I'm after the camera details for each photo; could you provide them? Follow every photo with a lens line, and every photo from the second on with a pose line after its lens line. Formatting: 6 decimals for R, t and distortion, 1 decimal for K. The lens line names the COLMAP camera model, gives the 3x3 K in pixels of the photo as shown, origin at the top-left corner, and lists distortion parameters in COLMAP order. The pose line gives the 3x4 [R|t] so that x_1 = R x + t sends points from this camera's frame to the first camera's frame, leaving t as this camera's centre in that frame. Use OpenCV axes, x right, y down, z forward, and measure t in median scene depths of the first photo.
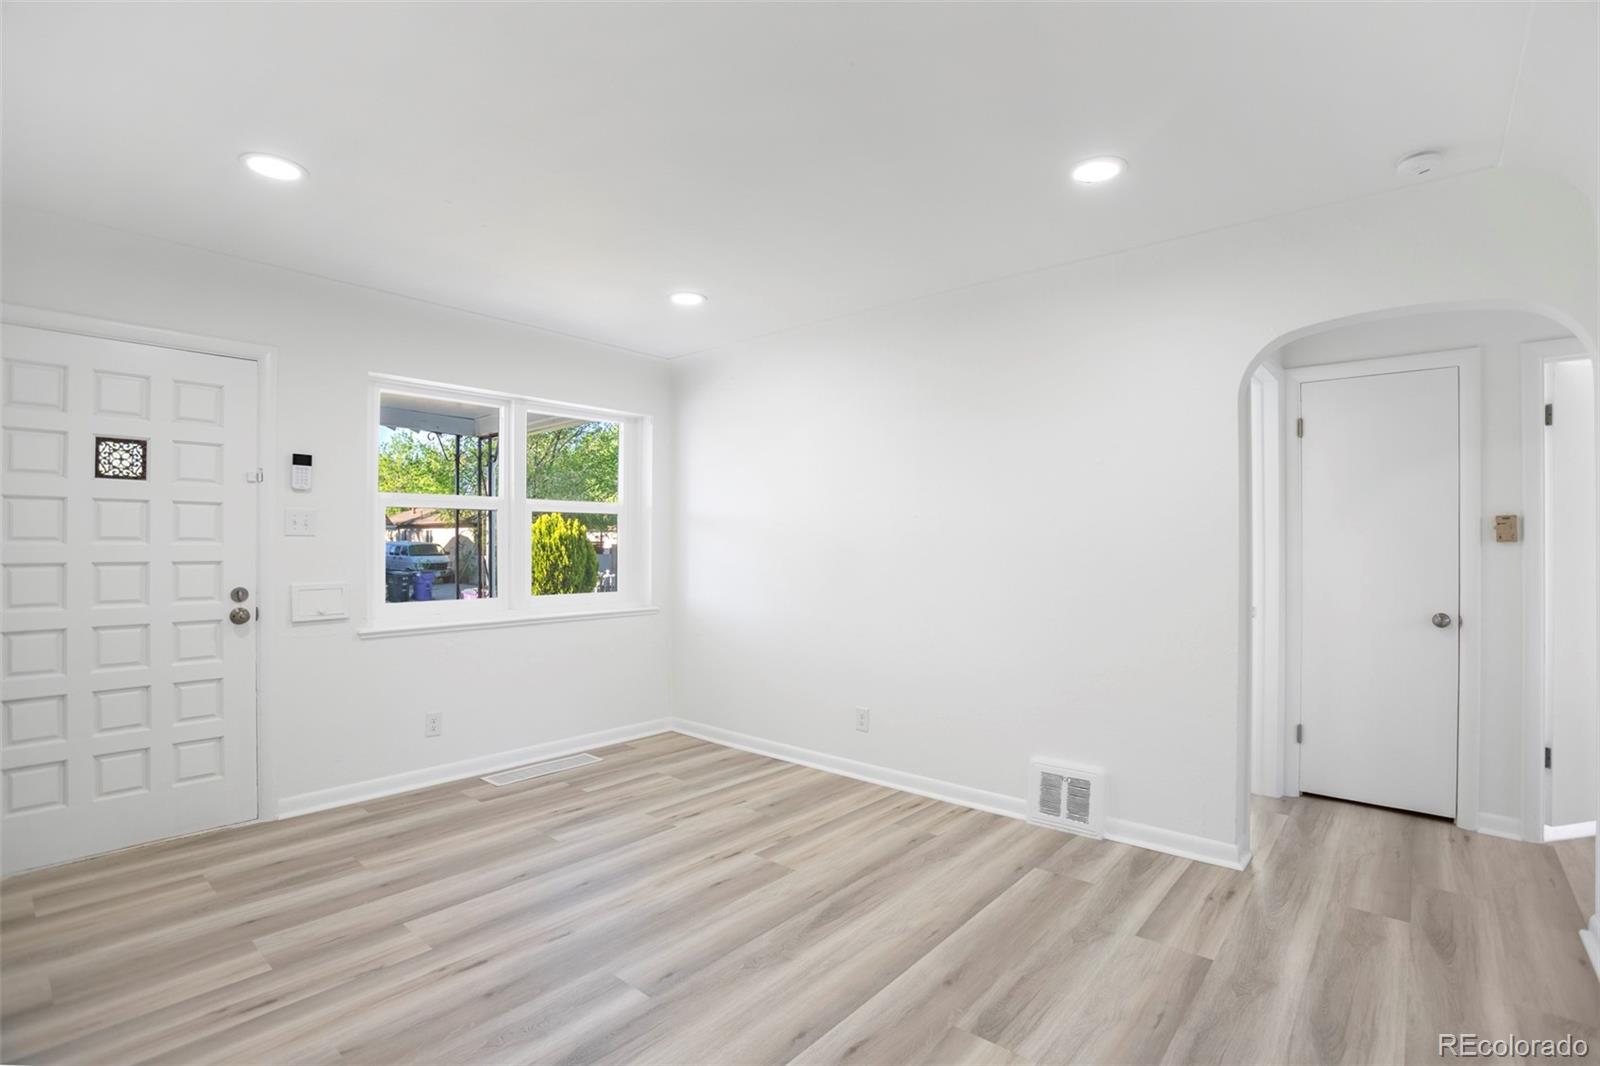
lens RADIAL K [[757.7, 0, 787.3], [0, 757.7, 530.0], [0, 0, 1]] dist [-0.029268, 0.013578]
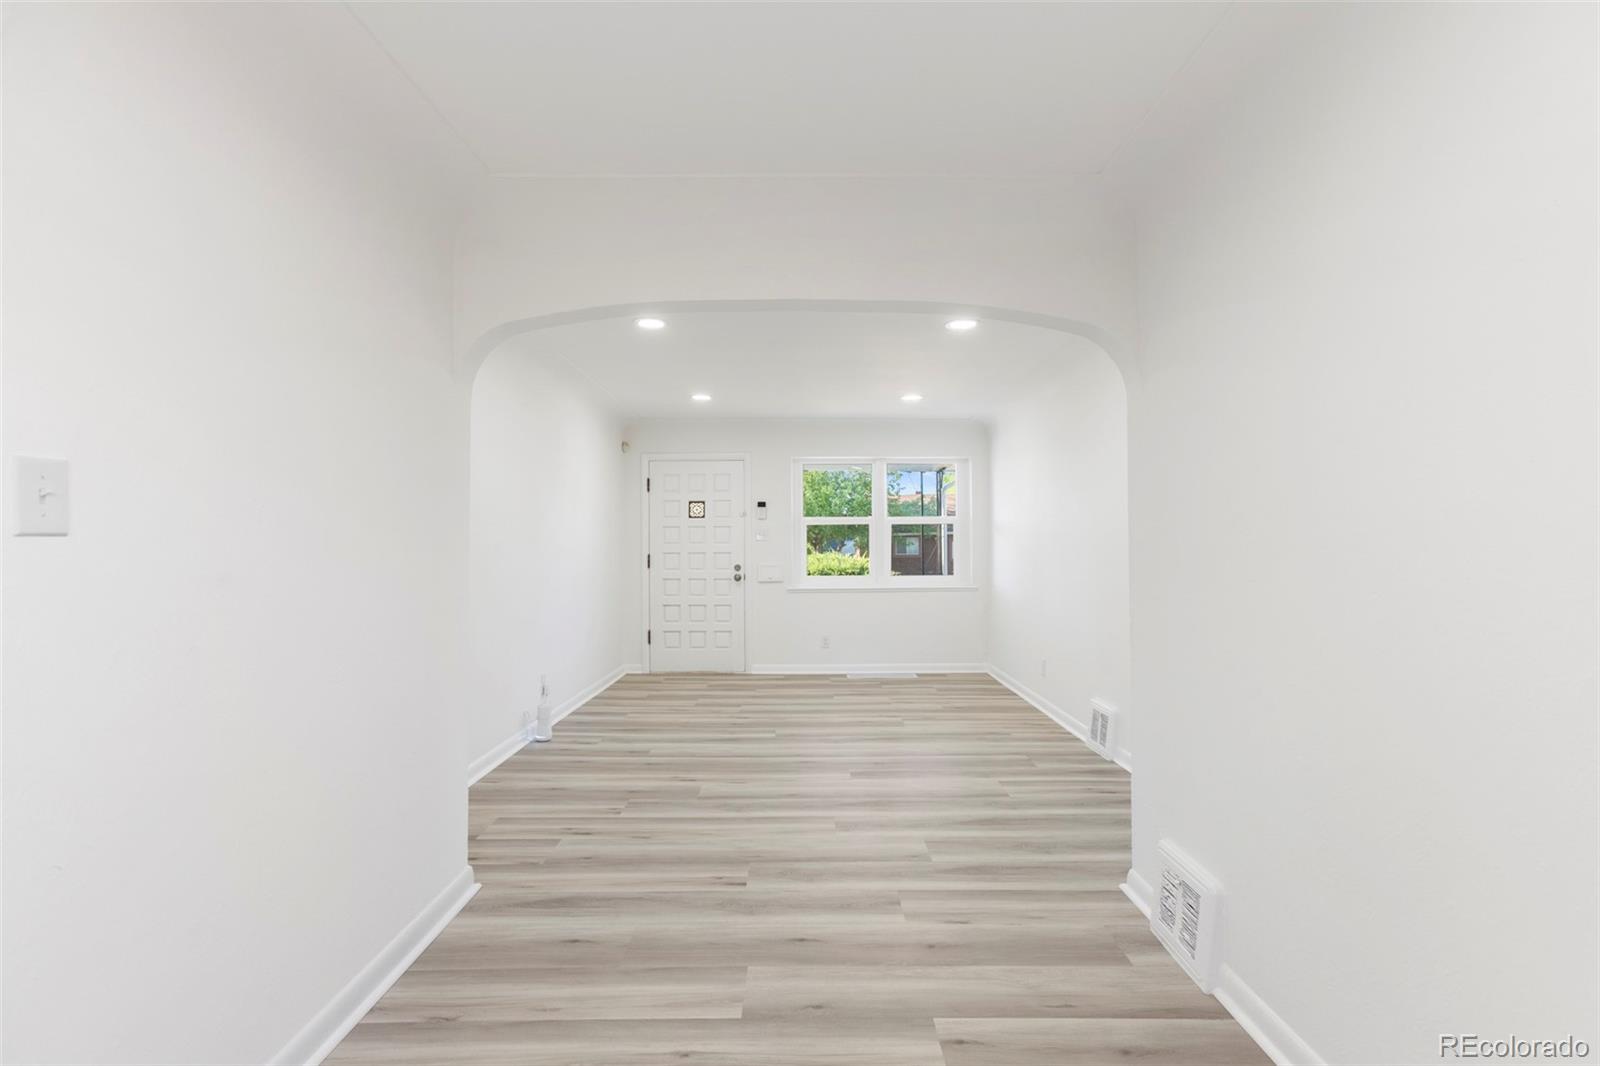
lens RADIAL K [[738.3, 0, 816.7], [0, 738.3, 507.0], [0, 0, 1]] dist [-0.010310, 0.002991]
pose [[0.673273, -0.040602, -0.738279, 1.026897], [0.016686, 0.999071, -0.039728, -0.001806], [0.739206, 0.014429, 0.673325, -0.291219]]
